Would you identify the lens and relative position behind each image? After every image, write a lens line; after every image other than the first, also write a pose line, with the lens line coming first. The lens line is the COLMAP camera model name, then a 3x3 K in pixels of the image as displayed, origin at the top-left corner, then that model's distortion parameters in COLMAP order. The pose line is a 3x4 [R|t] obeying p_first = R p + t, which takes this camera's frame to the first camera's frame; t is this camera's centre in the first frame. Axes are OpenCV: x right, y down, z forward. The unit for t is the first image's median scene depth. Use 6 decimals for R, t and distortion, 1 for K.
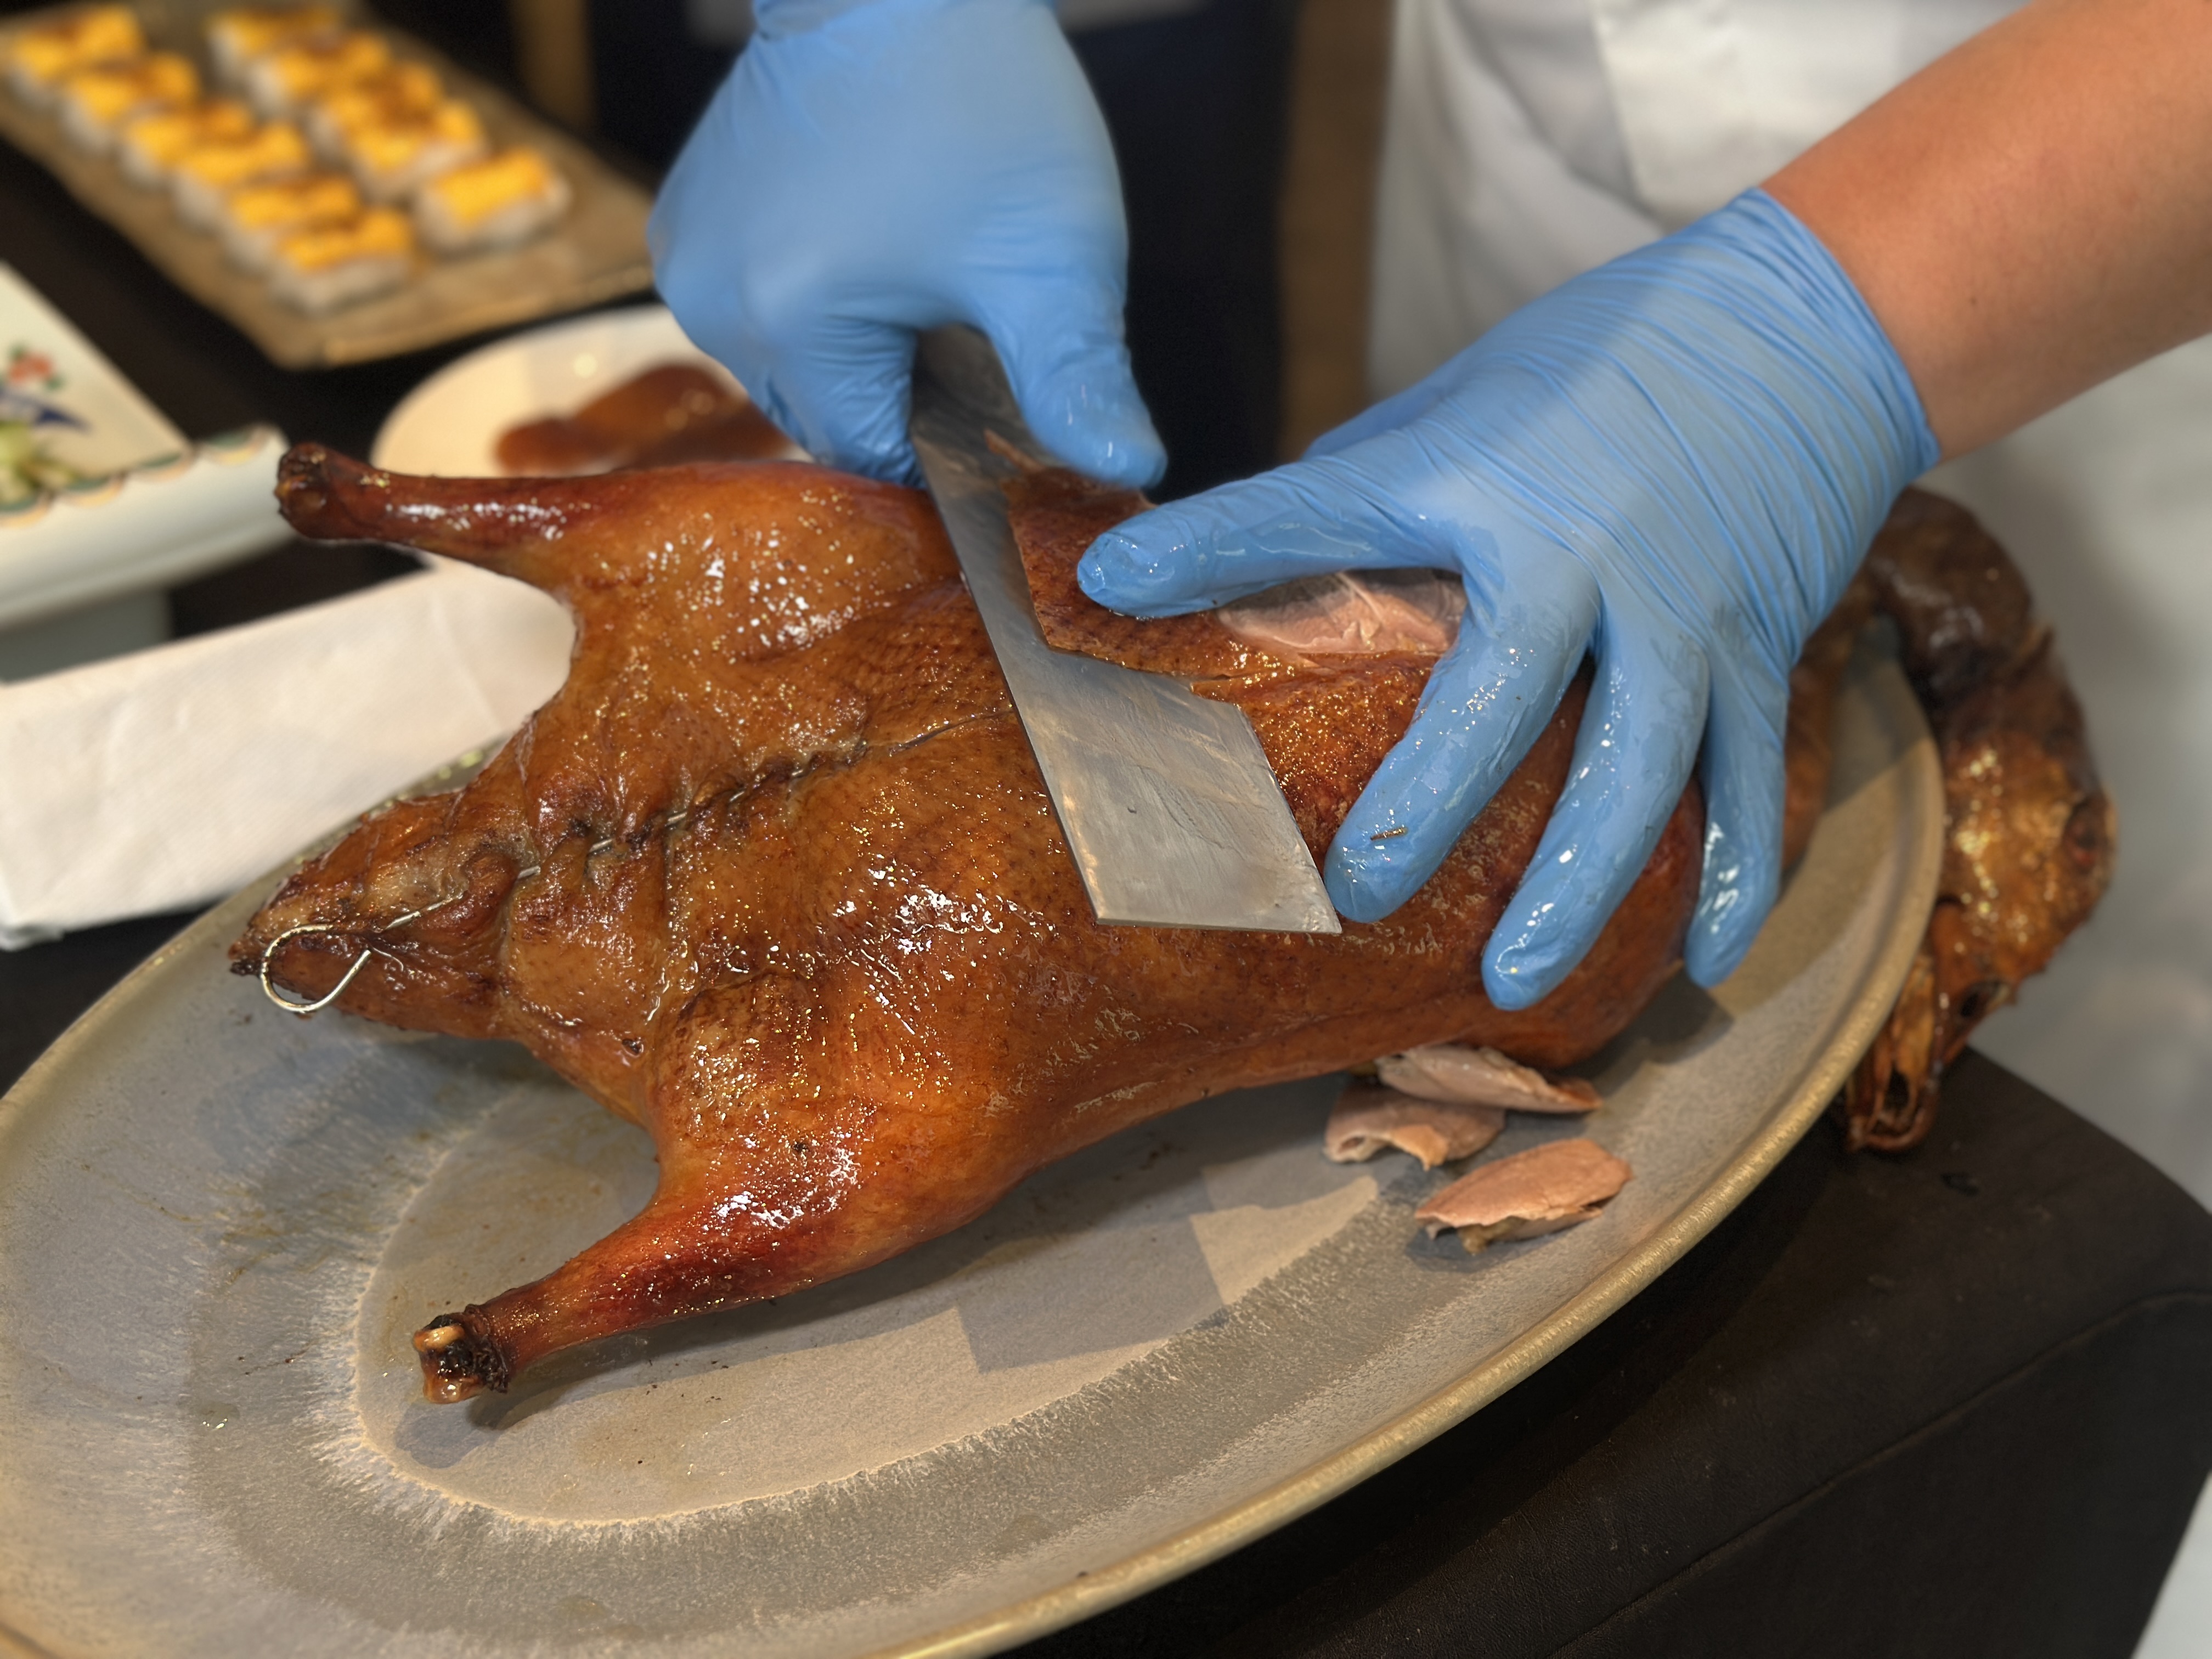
lens RADIAL K [[3092.8, 0, 1101.8], [0, 3092.8, 828.1], [0, 0, 1]] dist [0.006764, 0.000000]
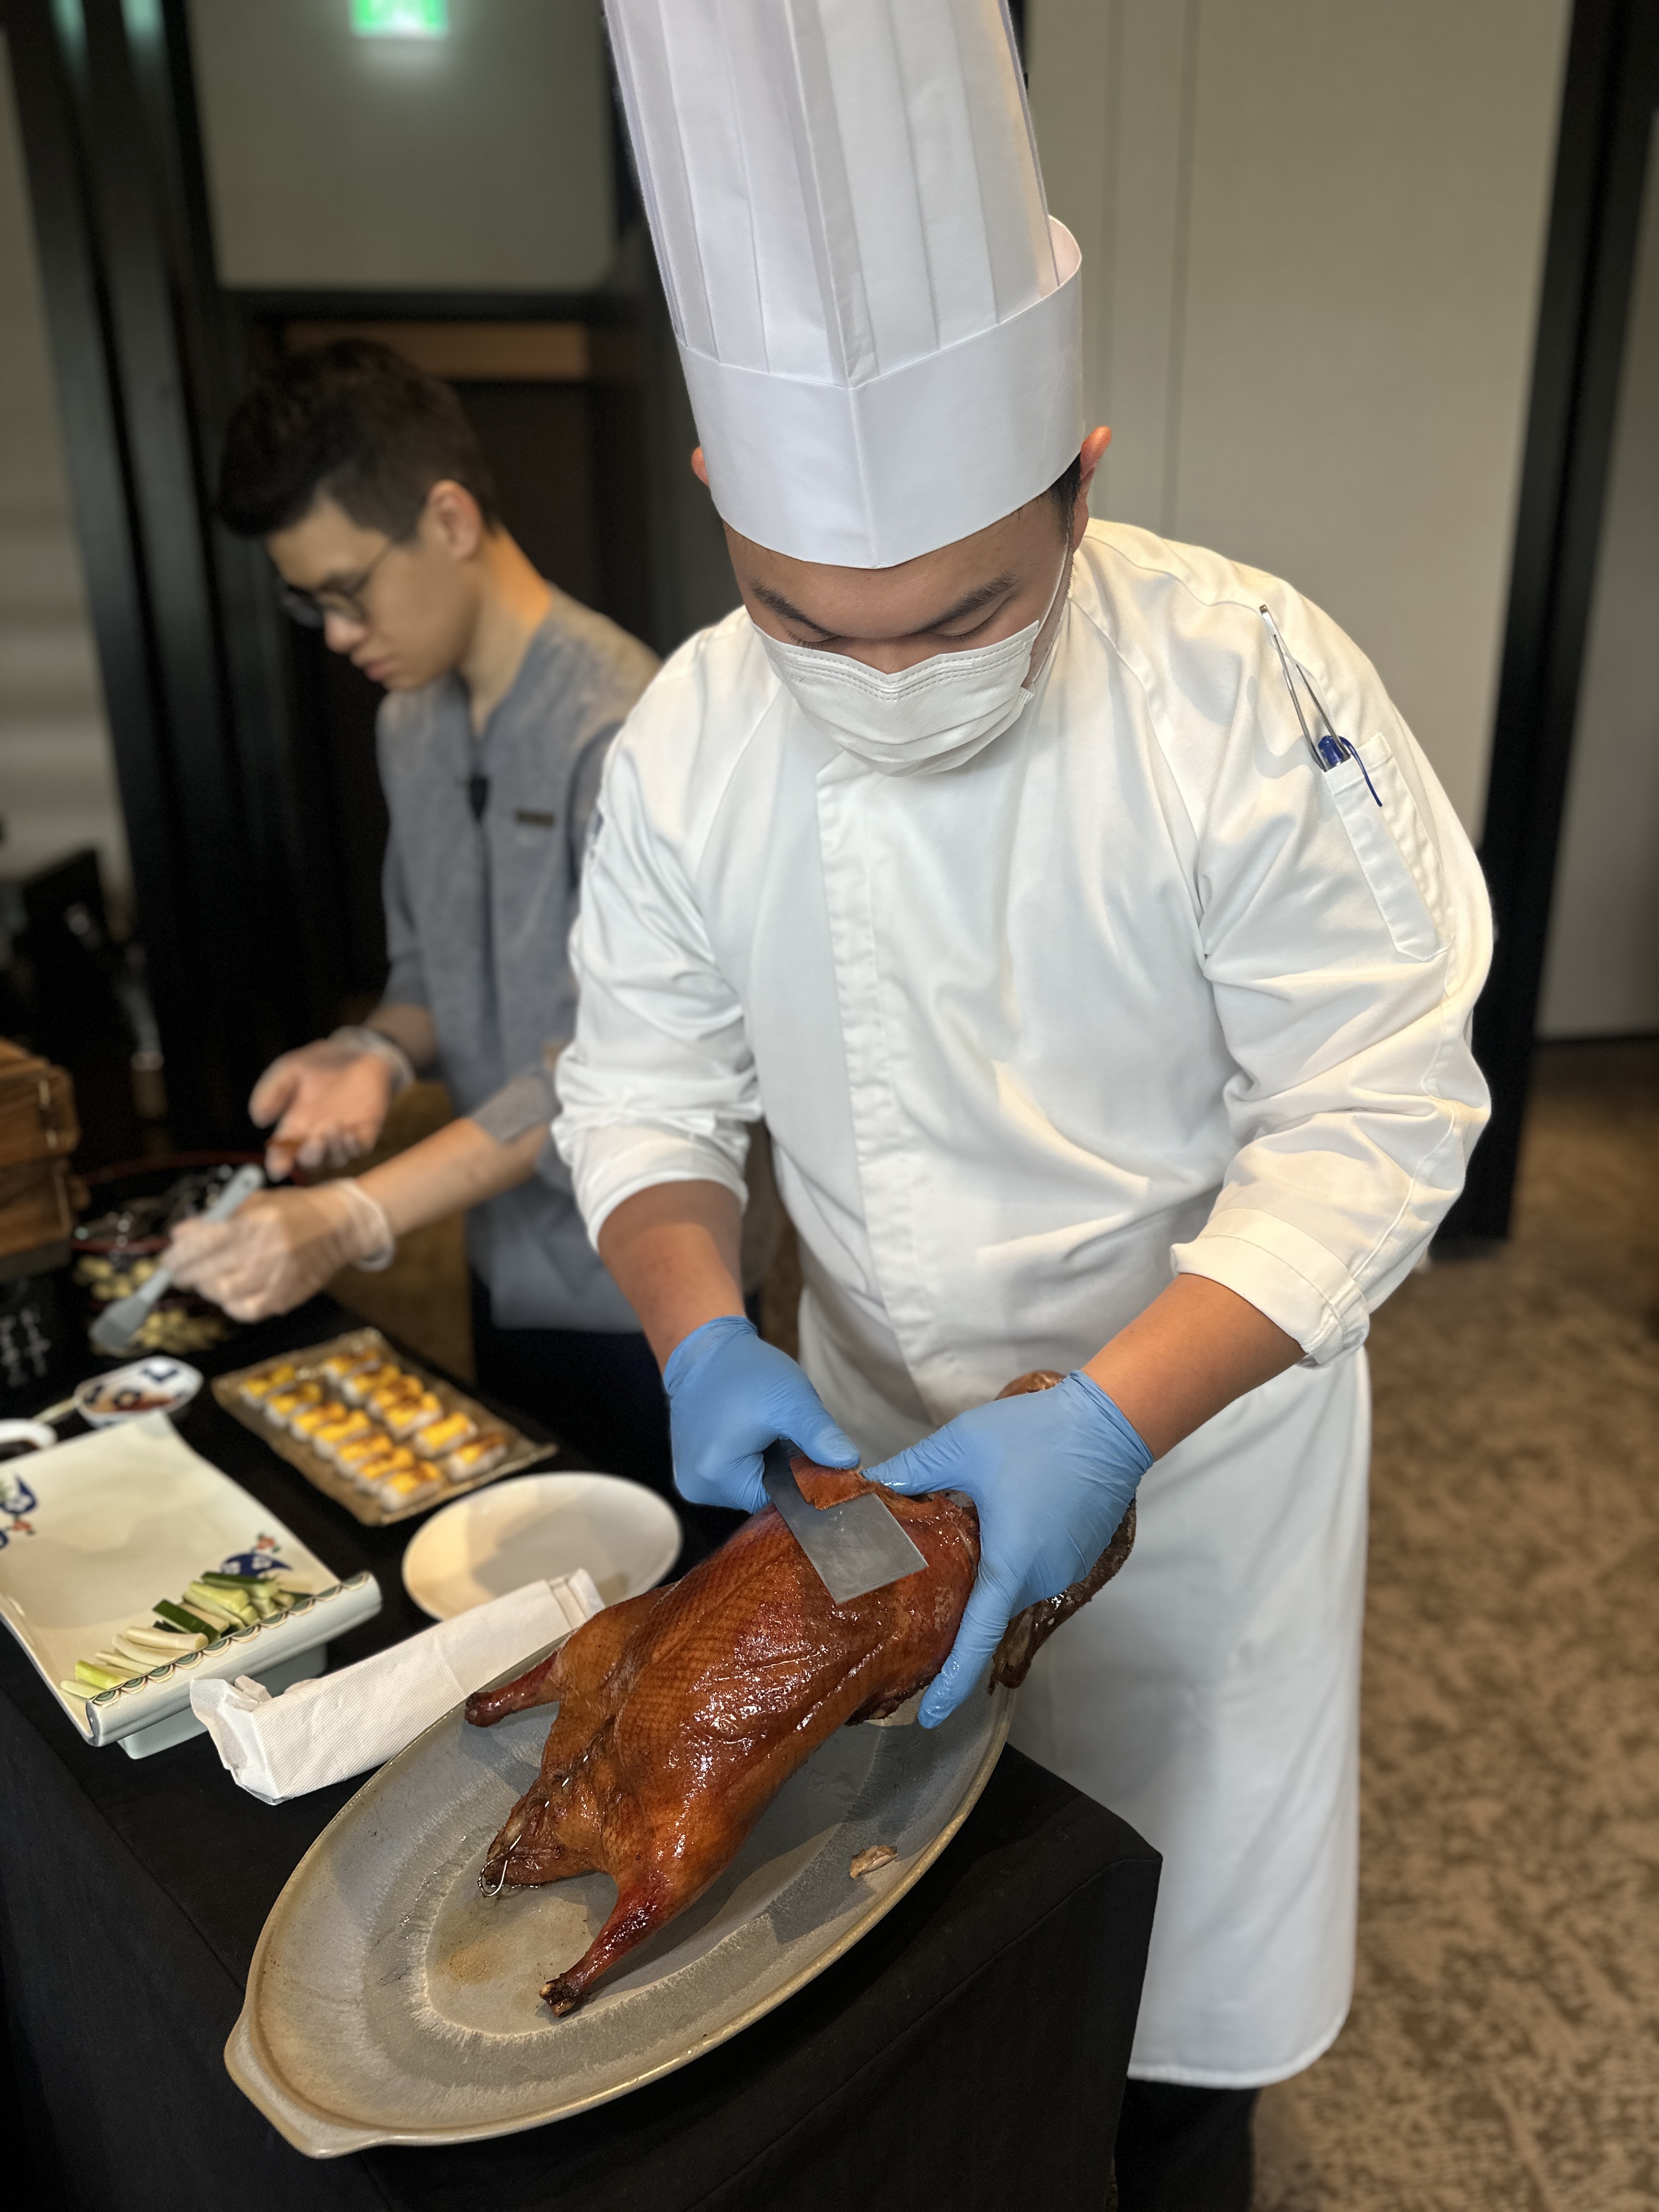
lens RADIAL K [[1560.9, 0, 844.4], [0, 1560.9, 1110.1], [0, 0, 1]] dist [-0.006166, -0.008021]
pose [[0.993854, -0.063595, 0.090612, 0.026749], [0.087337, 0.953395, -0.288810, -0.079567], [-0.068022, 0.294948, 0.953089, -0.342454]]
